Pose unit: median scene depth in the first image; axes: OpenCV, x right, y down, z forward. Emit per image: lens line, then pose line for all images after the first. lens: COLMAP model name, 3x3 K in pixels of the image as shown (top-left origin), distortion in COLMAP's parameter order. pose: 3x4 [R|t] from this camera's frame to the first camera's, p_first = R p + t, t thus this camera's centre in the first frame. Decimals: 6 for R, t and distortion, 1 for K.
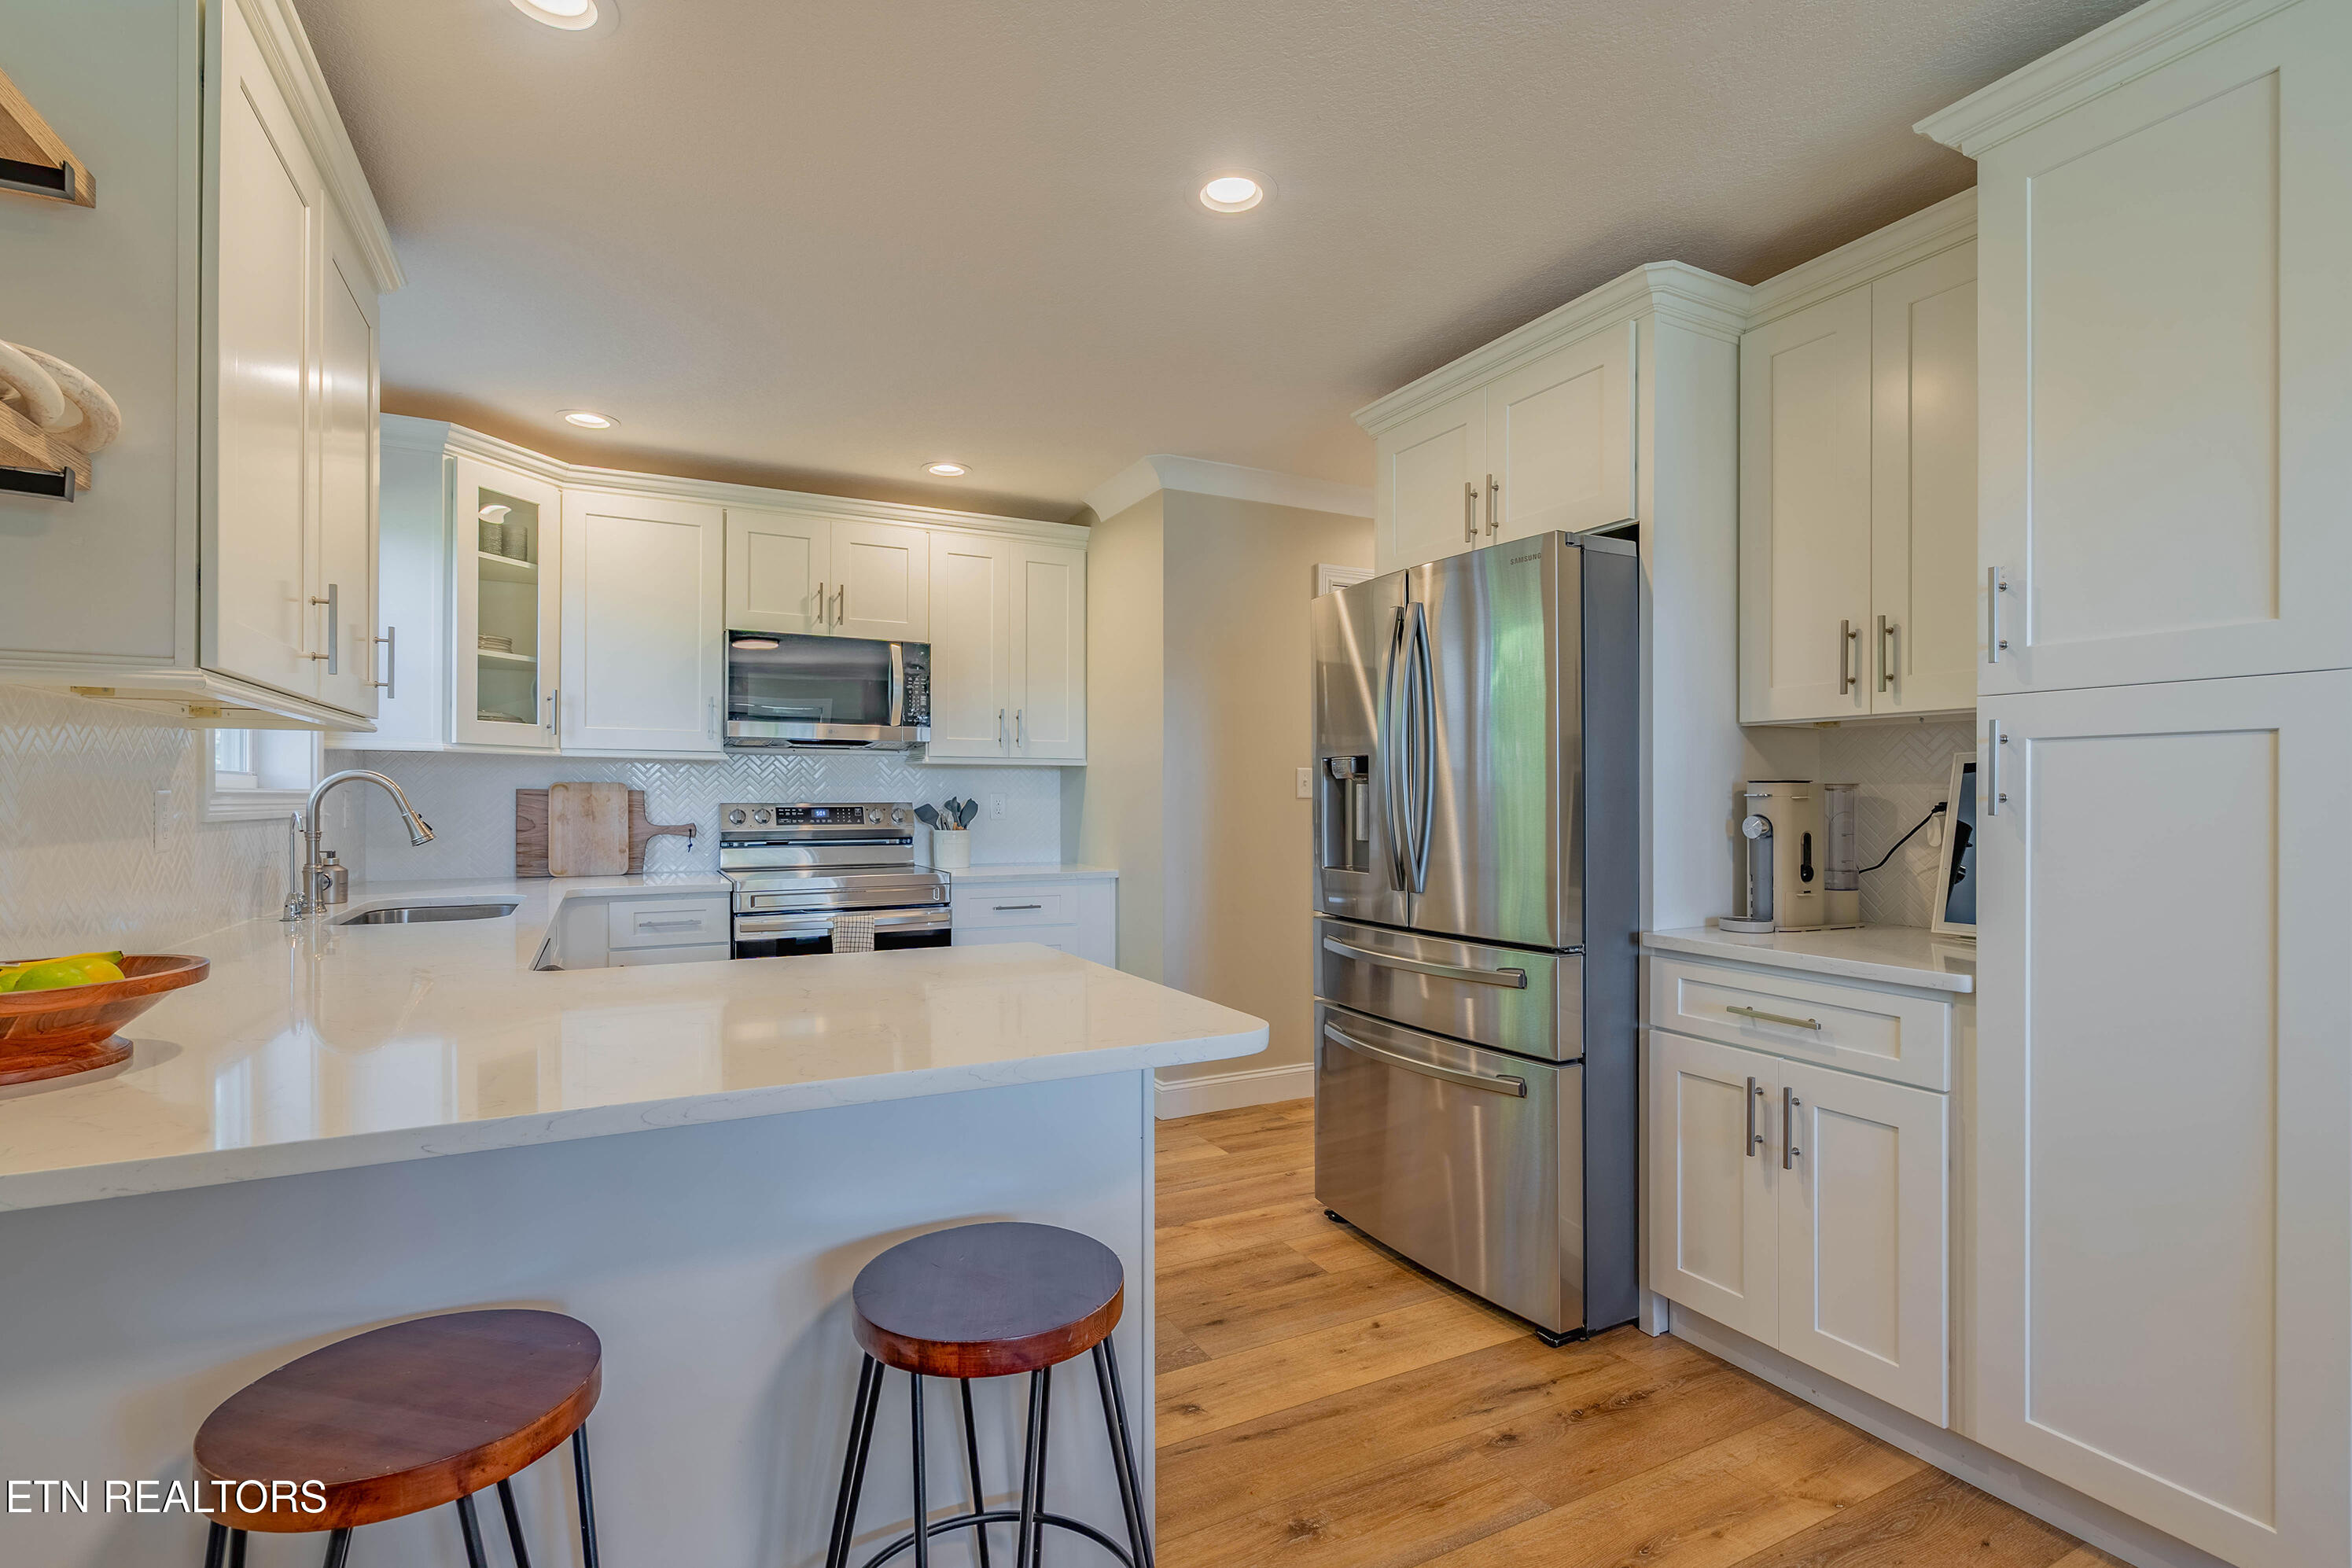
lens RADIAL K [[1106.7, 0, 1153.2], [0, 1106.7, 793.9], [0, 0, 1]] dist [-0.000832, 0.000371]
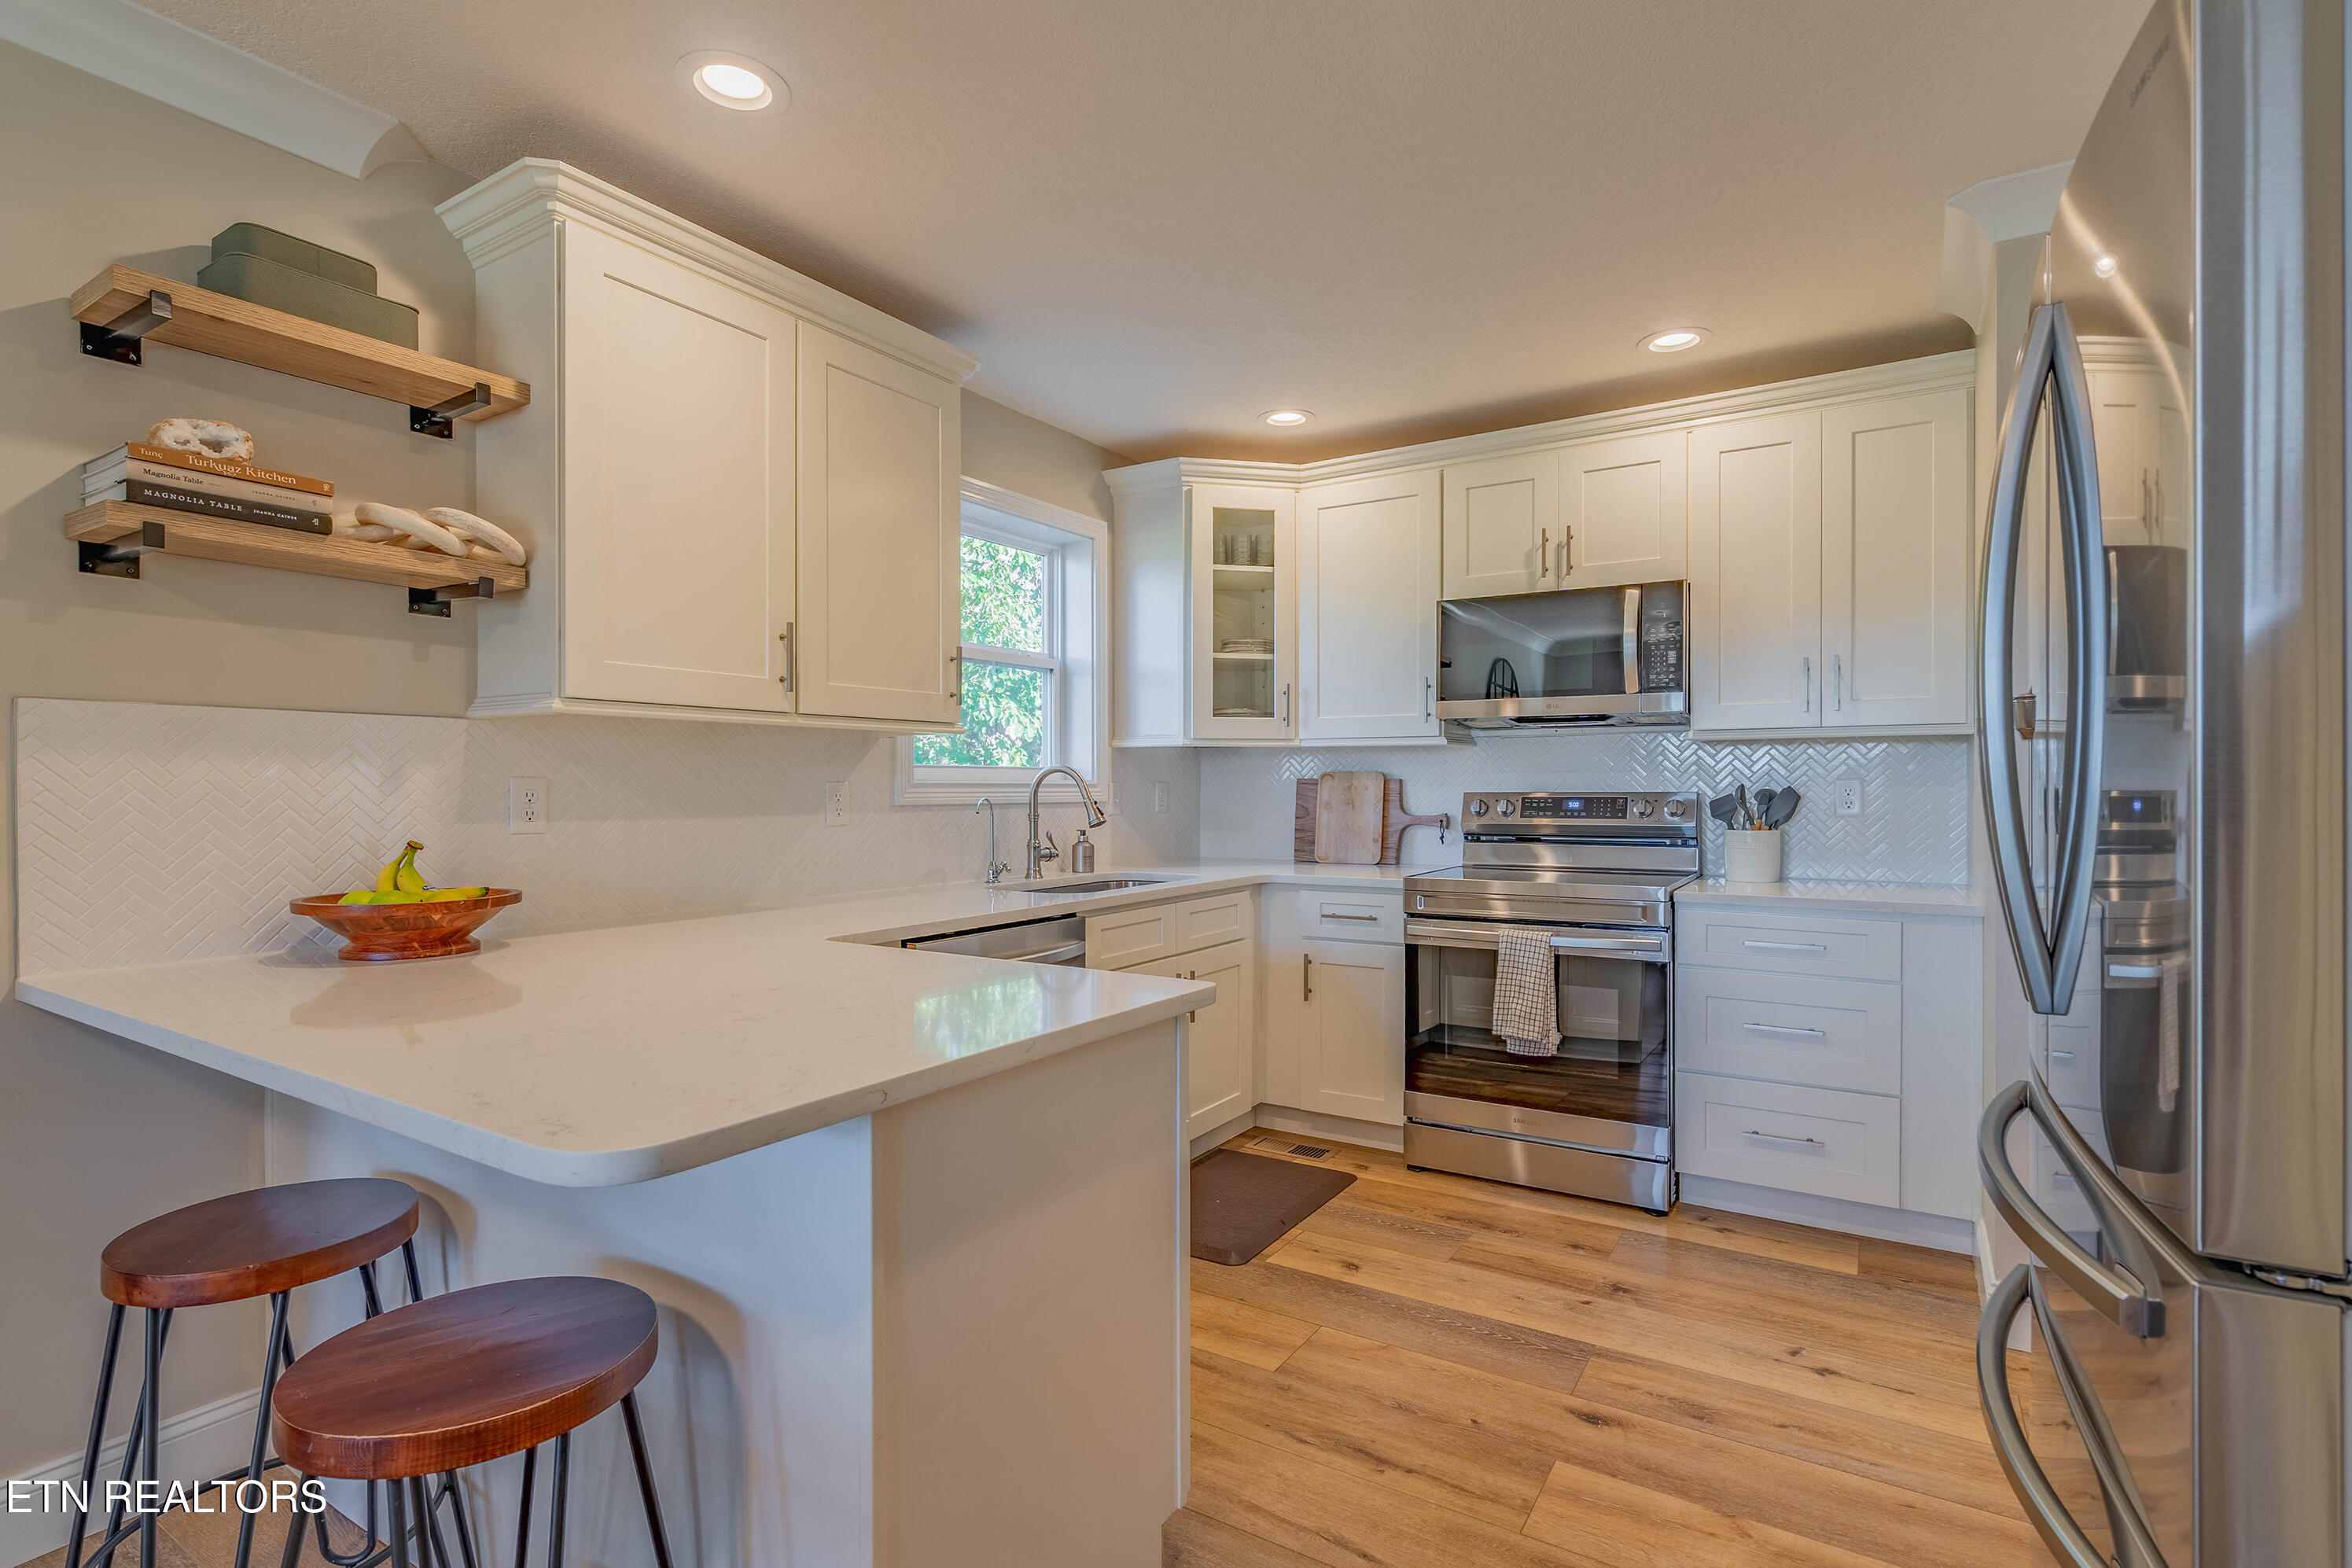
lens RADIAL K [[1106.7, 0, 1153.2], [0, 1106.7, 793.9], [0, 0, 1]] dist [-0.000832, 0.000371]
pose [[0.505454, 0.002221, -0.862851, 0.276194], [0.003359, 0.999984, 0.004542, 0.004643], [0.862847, -0.005194, 0.505438, 0.326576]]
